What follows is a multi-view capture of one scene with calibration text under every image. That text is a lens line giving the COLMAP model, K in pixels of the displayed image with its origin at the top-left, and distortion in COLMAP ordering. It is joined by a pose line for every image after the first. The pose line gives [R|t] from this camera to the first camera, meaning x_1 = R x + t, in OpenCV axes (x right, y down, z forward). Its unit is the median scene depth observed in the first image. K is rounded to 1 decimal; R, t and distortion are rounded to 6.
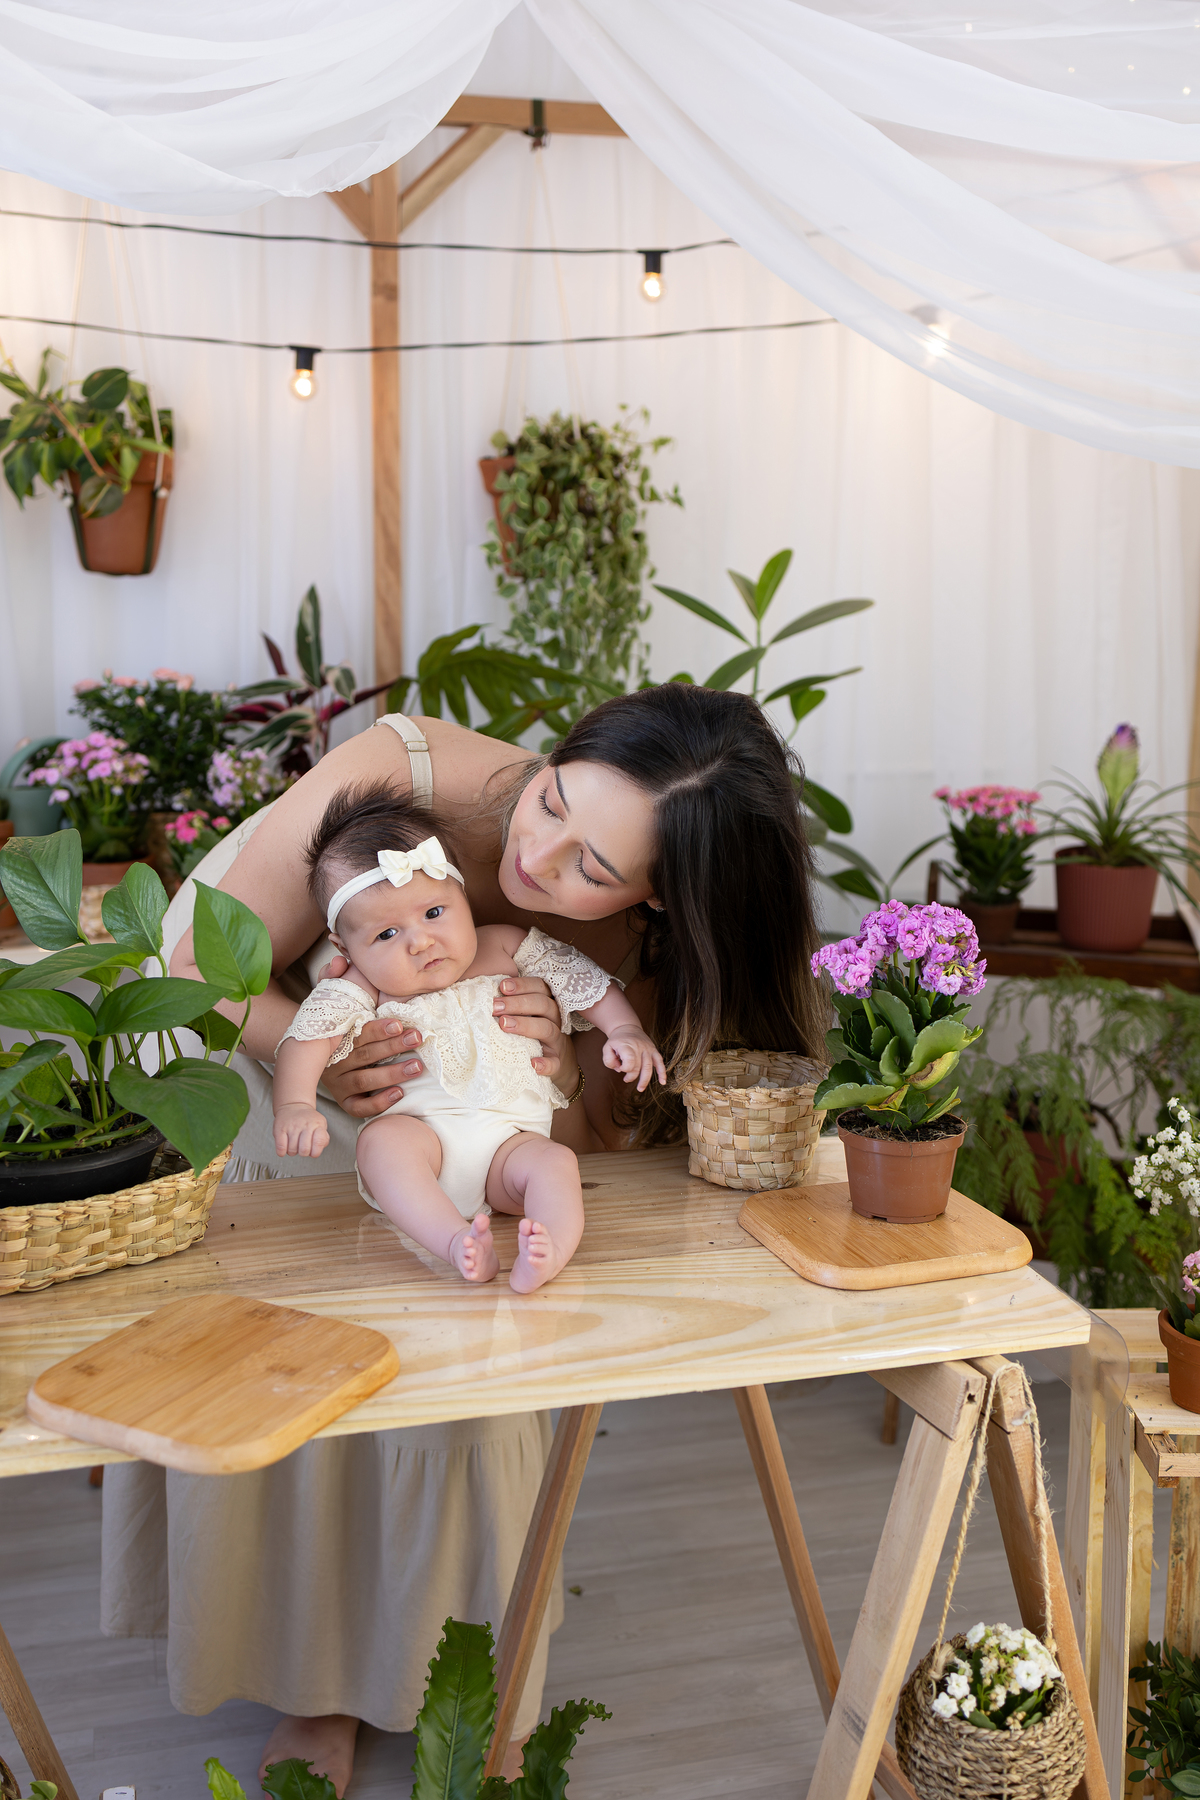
lens RADIAL K [[1874.0, 0, 591.4], [0, 1874.0, 893.8], [0, 0, 1]] dist [0.032736, 0.000000]
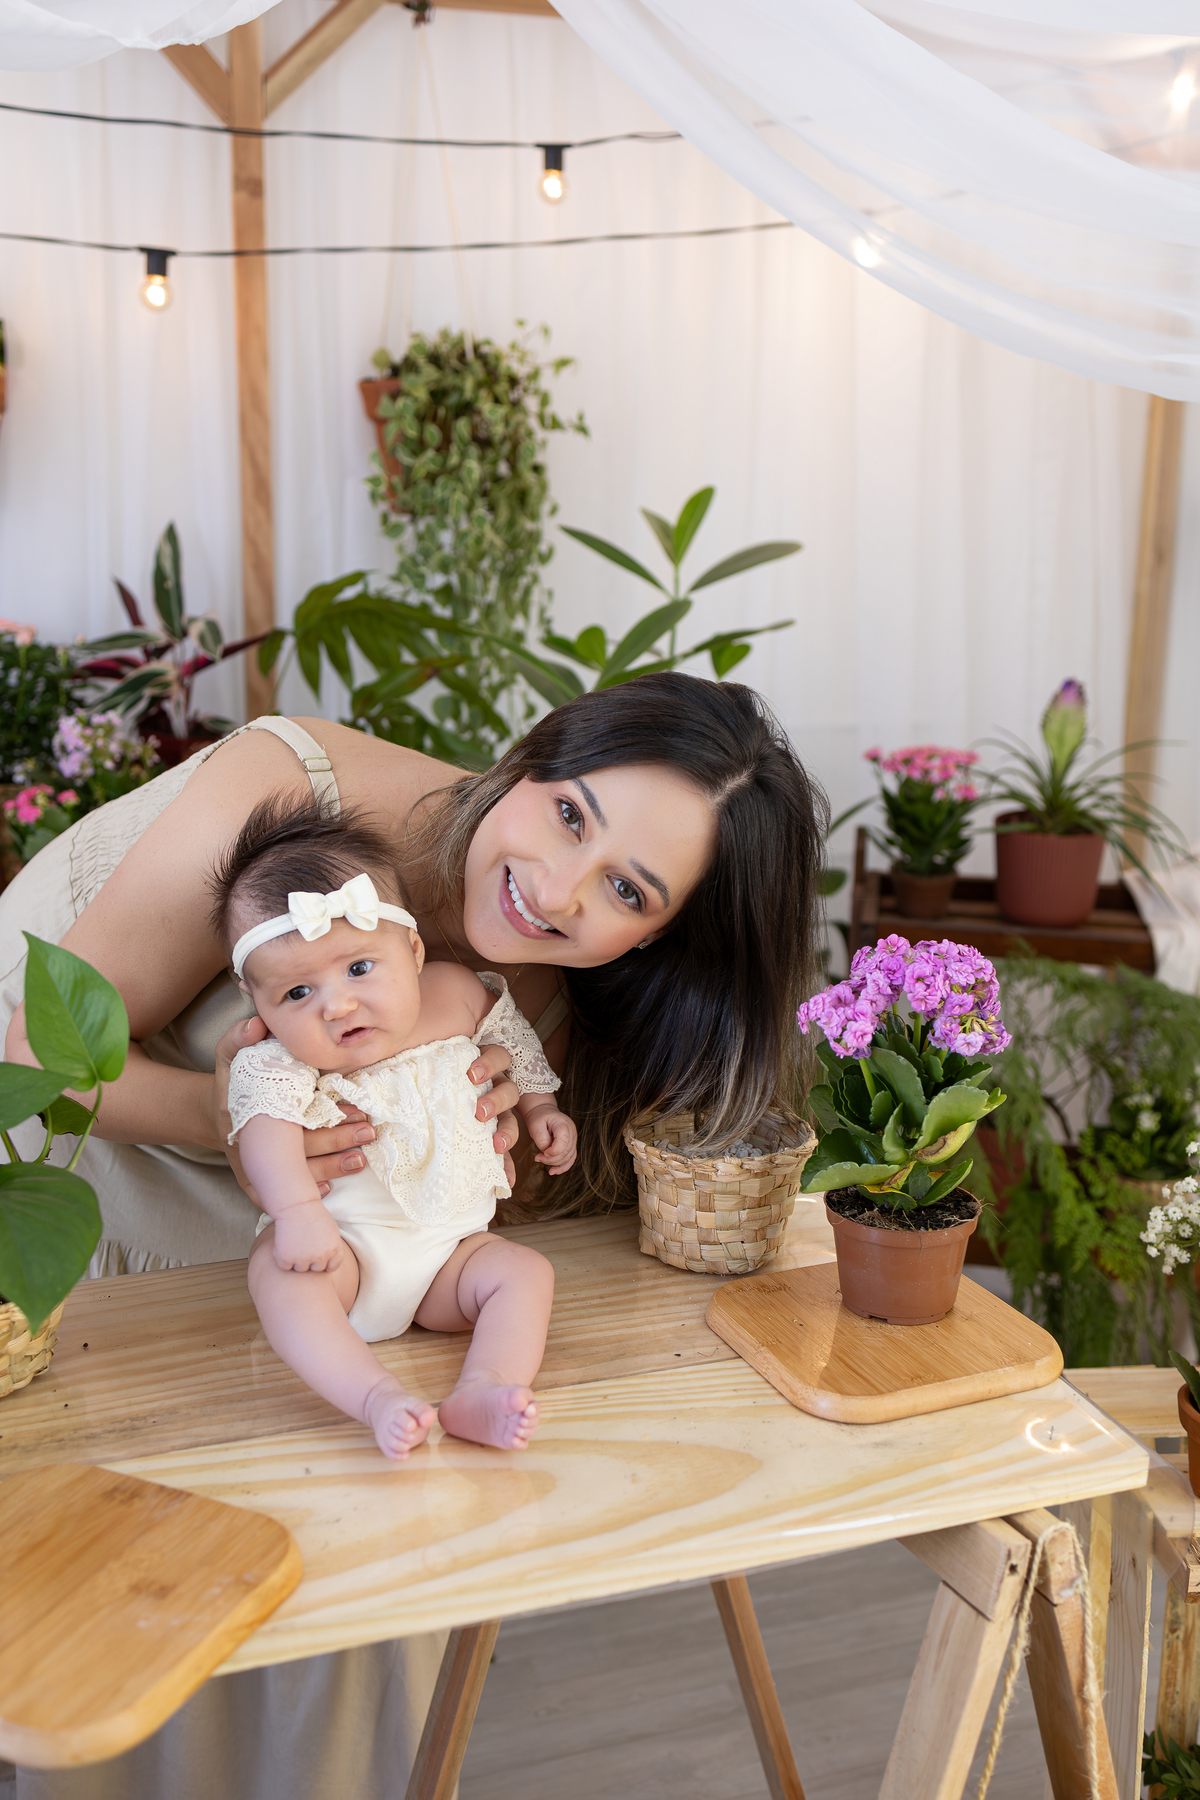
lens RADIAL K [[1874.0, 0, 599.6], [0, 1874.0, 889.1], [0, 0, 1]] dist [0.032736, 0.000000]
pose [[0.997192, -0.011224, 0.074037, -0.015438], [0.008217, 0.999133, 0.040802, -0.027854], [-0.074431, -0.040079, 0.996420, 0.101258]]
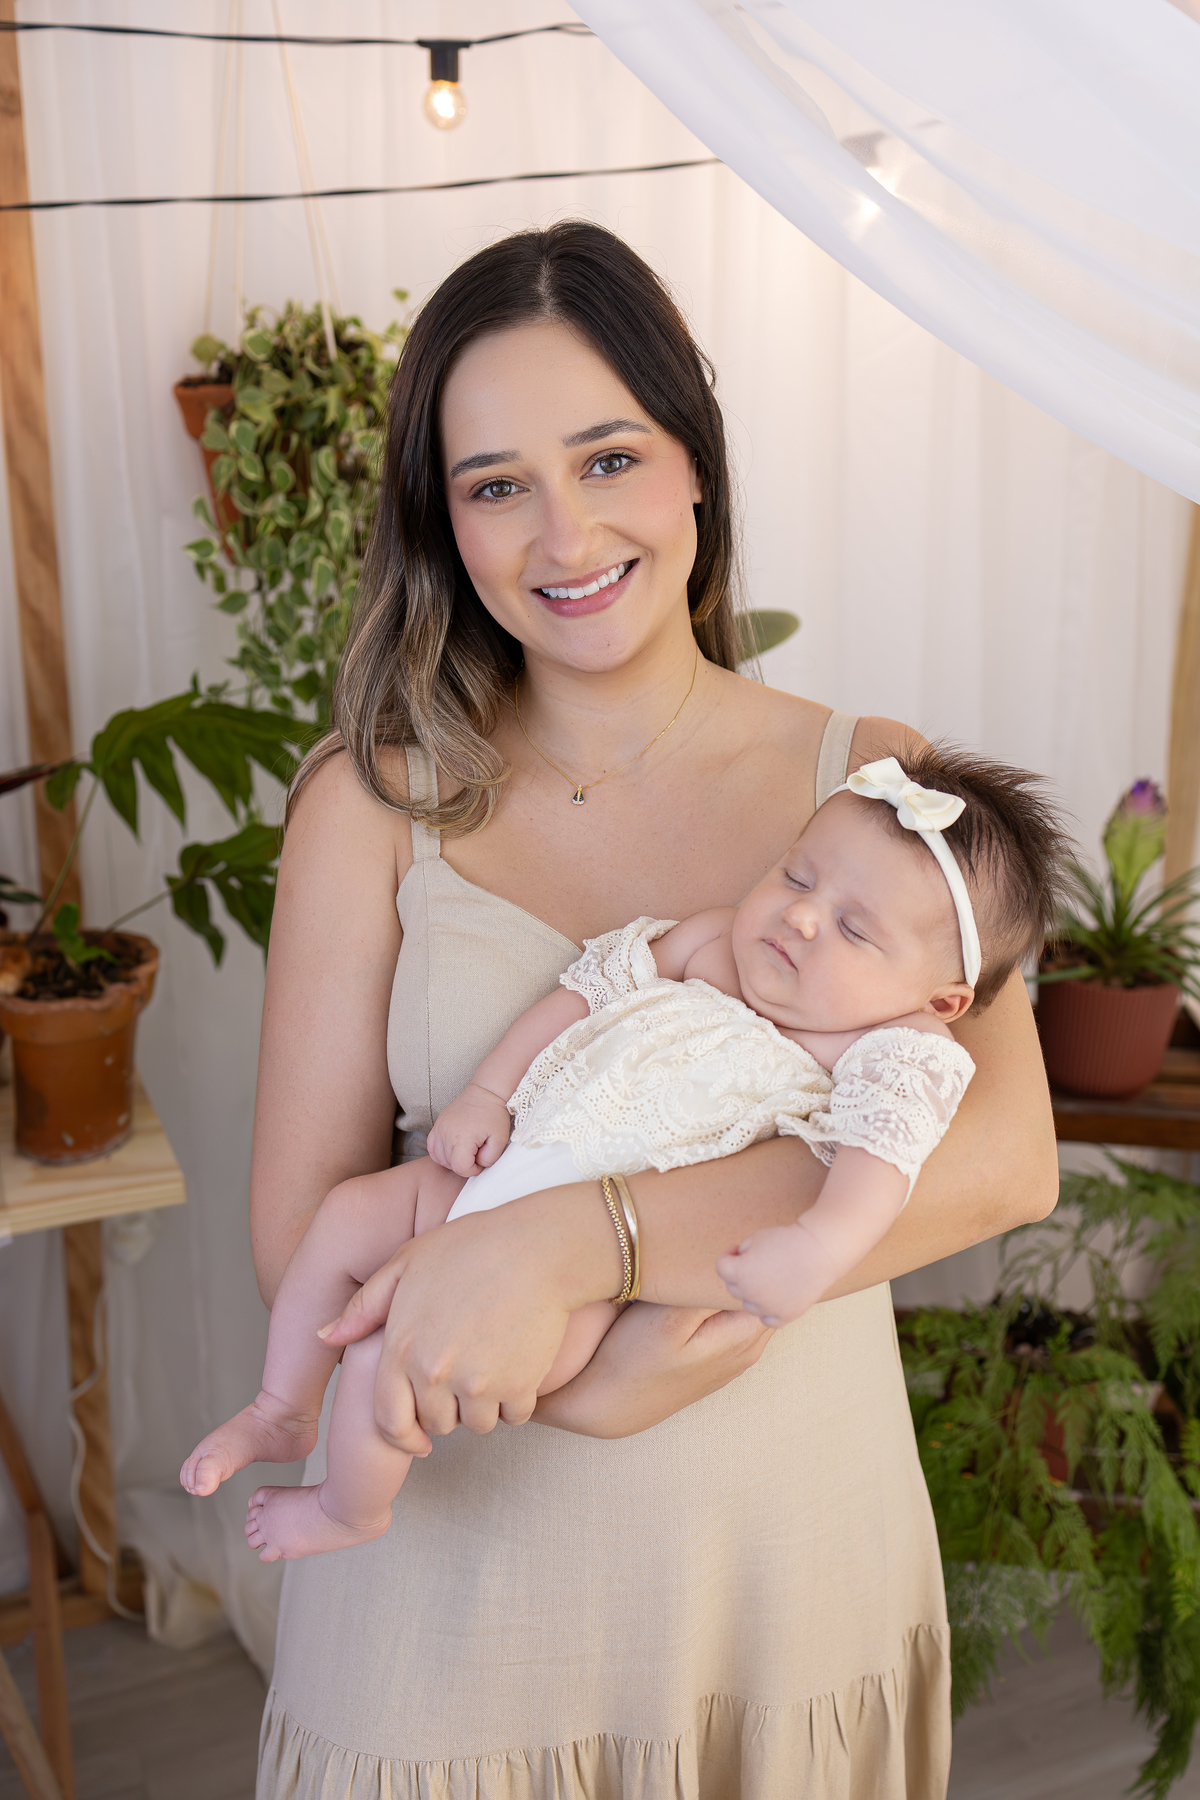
lens RADIAL K [[1874.0, 0, 594.4], [0, 1874.0, 920.1], [0, 0, 1]] dist [0.032736, 0.000000]
pose [[0.988652, -0.045242, 0.143250, -0.019781], [0.022401, 0.987311, 0.157213, -0.156603], [-0.148545, -0.152220, 0.977120, 0.352470]]
